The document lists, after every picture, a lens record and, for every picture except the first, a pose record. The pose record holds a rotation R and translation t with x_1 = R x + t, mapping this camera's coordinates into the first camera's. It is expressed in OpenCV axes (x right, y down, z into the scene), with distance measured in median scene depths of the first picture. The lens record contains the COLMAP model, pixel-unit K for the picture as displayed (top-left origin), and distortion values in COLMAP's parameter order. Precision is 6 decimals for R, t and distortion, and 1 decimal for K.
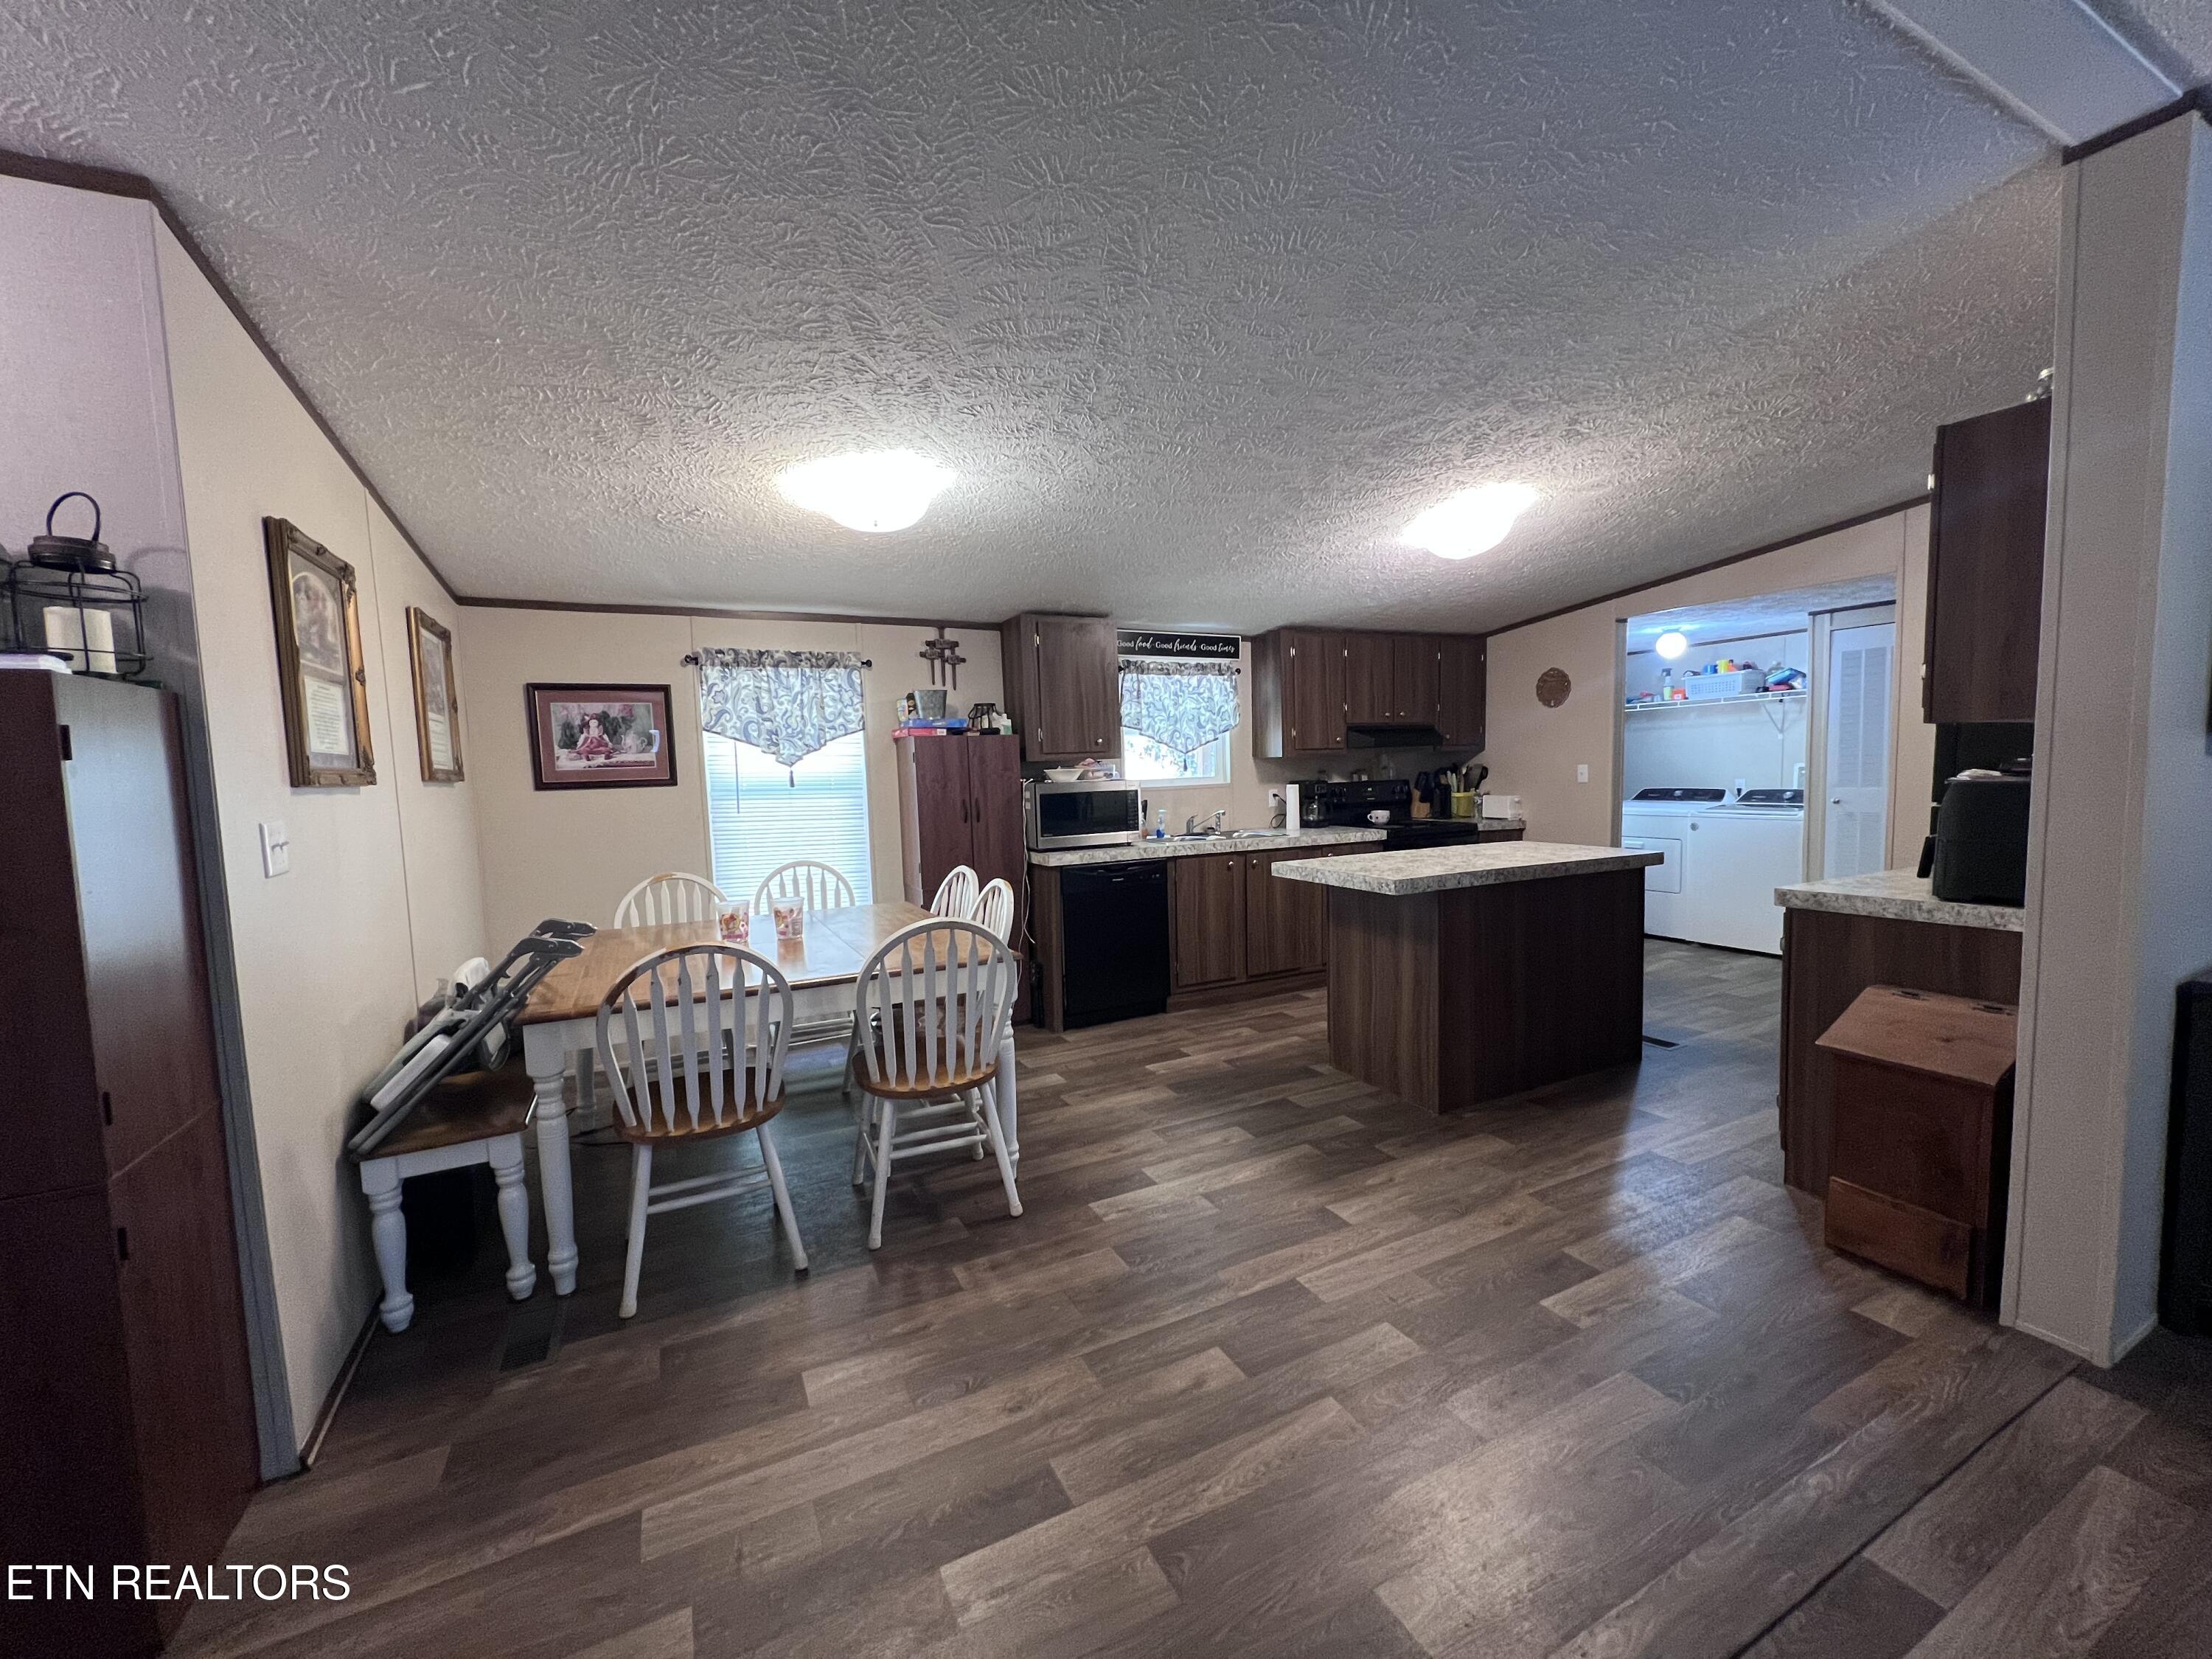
lens RADIAL K [[880.7, 0, 1113.2], [0, 880.7, 834.6], [0, 0, 1]] dist [-0.000449, 0.001690]
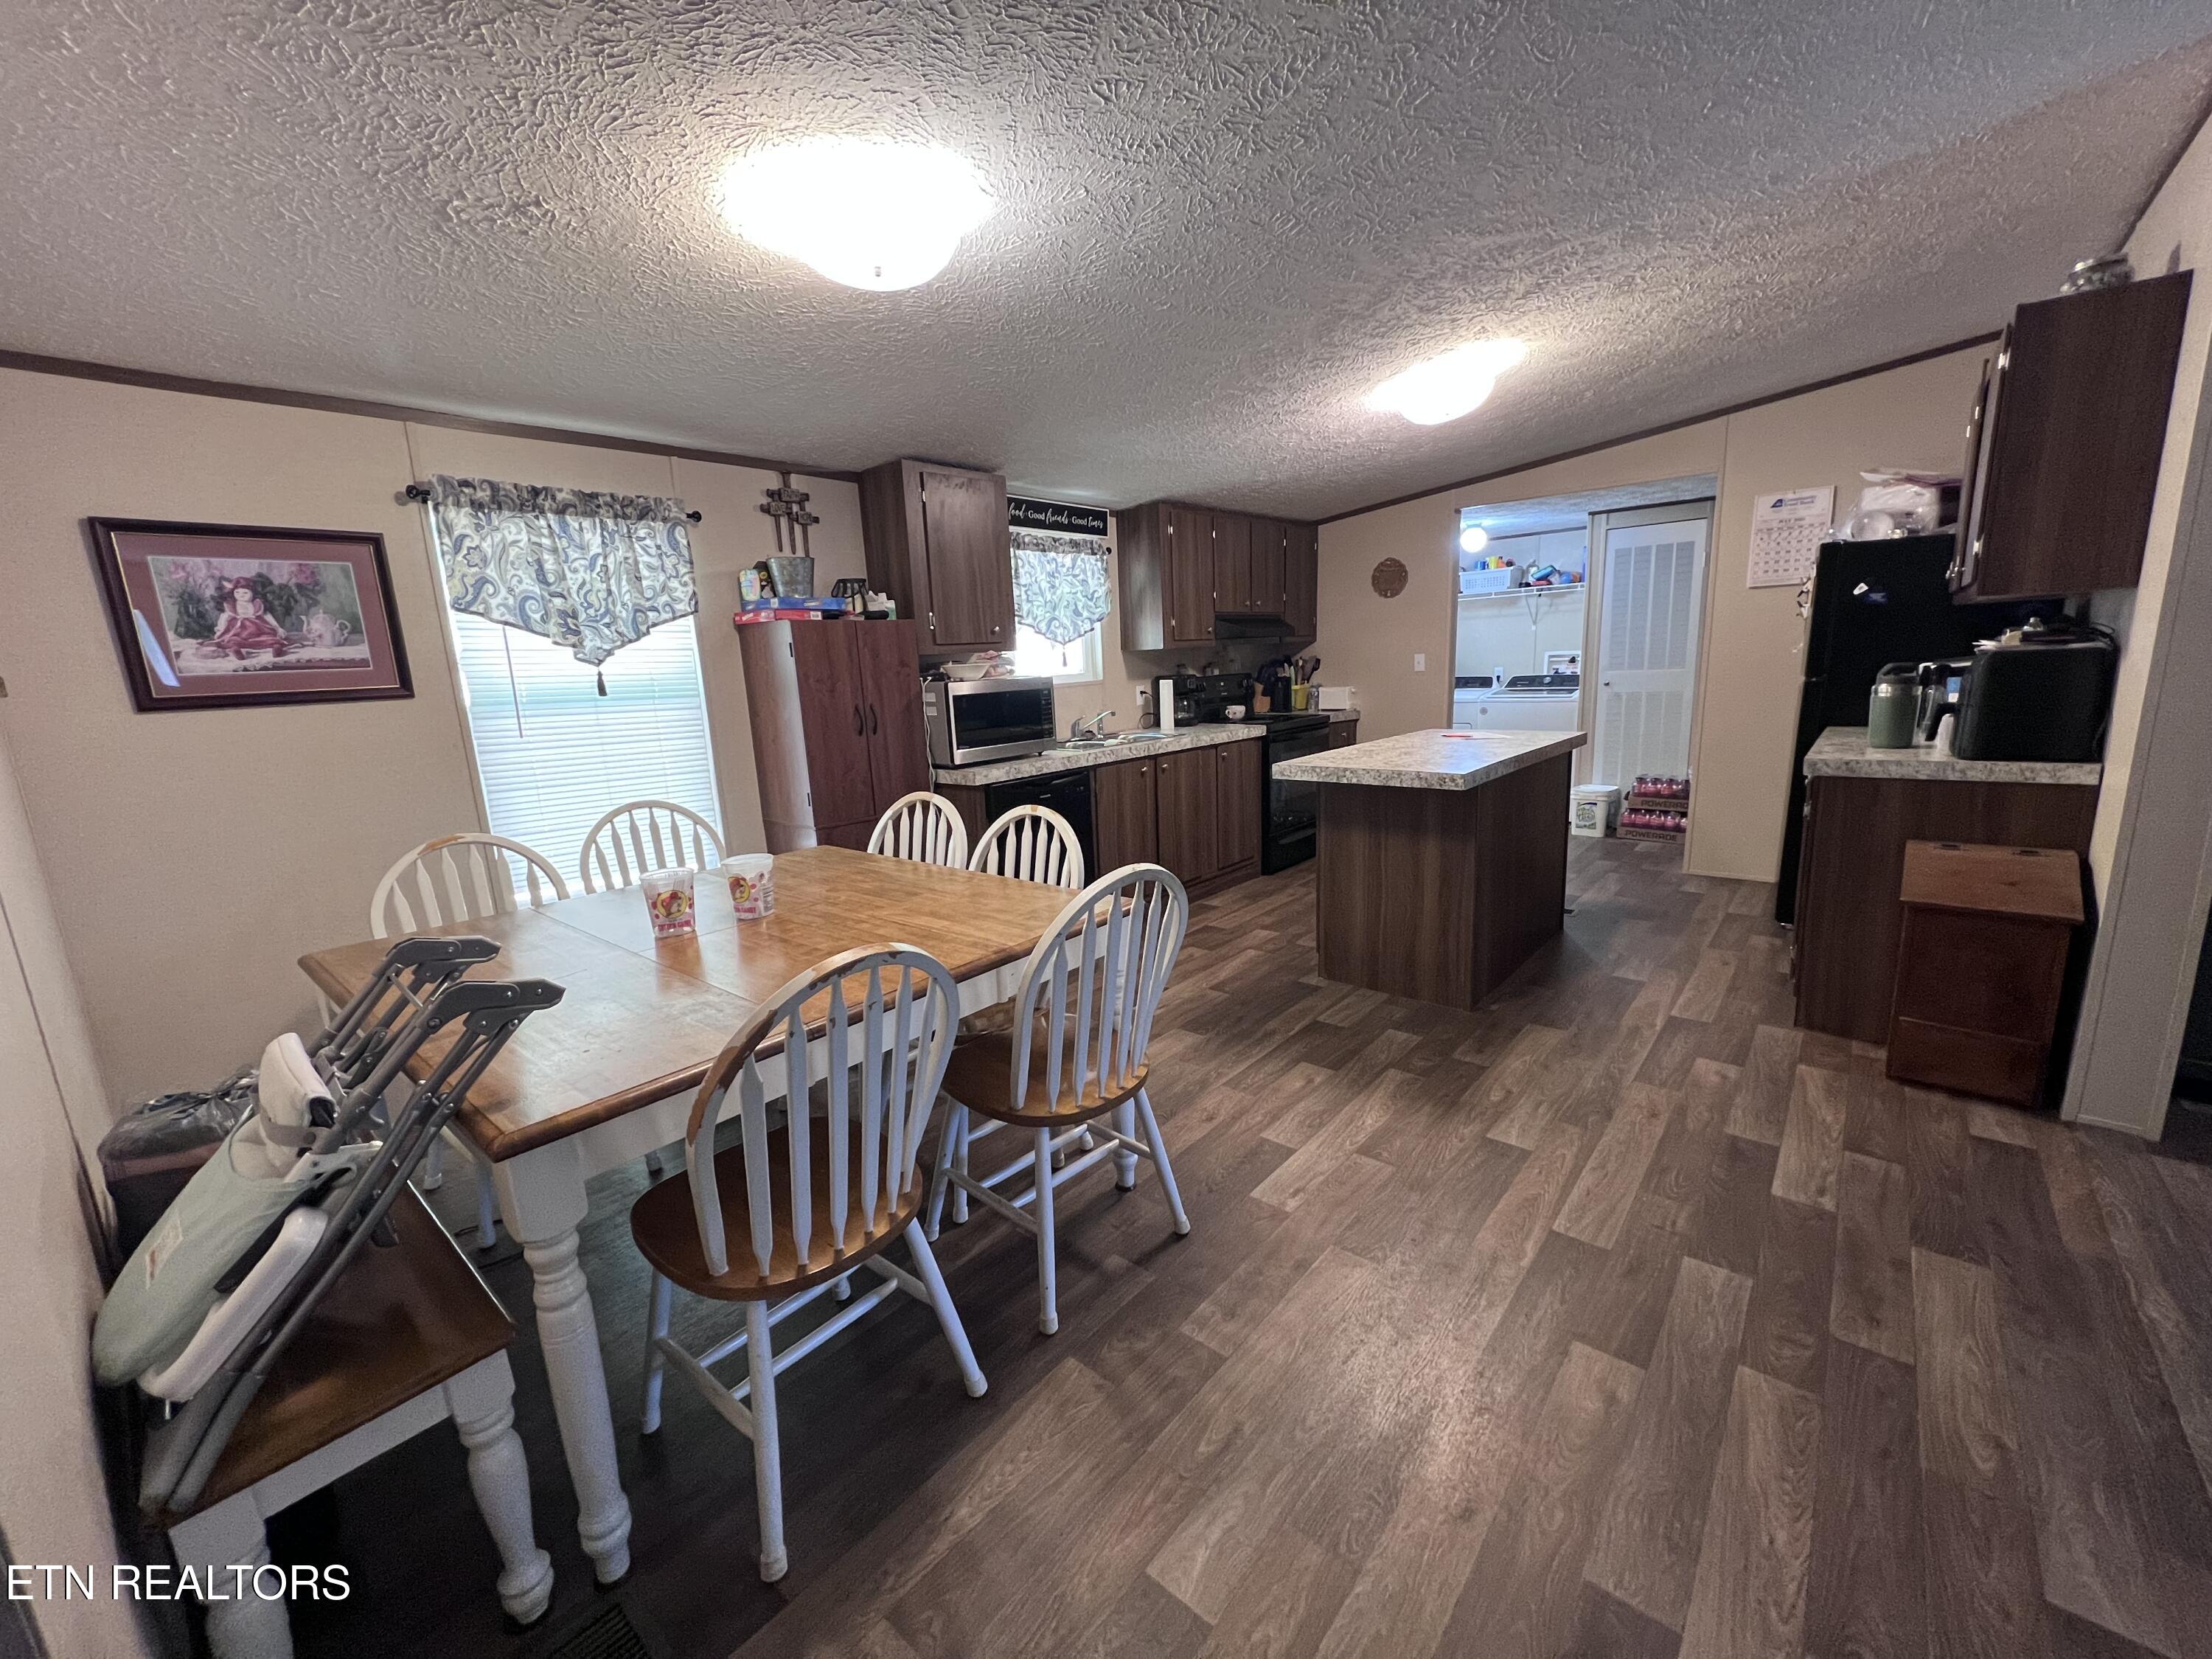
lens RADIAL K [[880.7, 0, 1113.6], [0, 880.7, 833.3], [0, 0, 1]] dist [-0.000449, 0.001690]
pose [[0.924280, -0.087216, 0.371618, -0.282516], [0.047876, 0.992347, 0.113823, -0.007071], [-0.378701, -0.087413, 0.921382, 0.221348]]
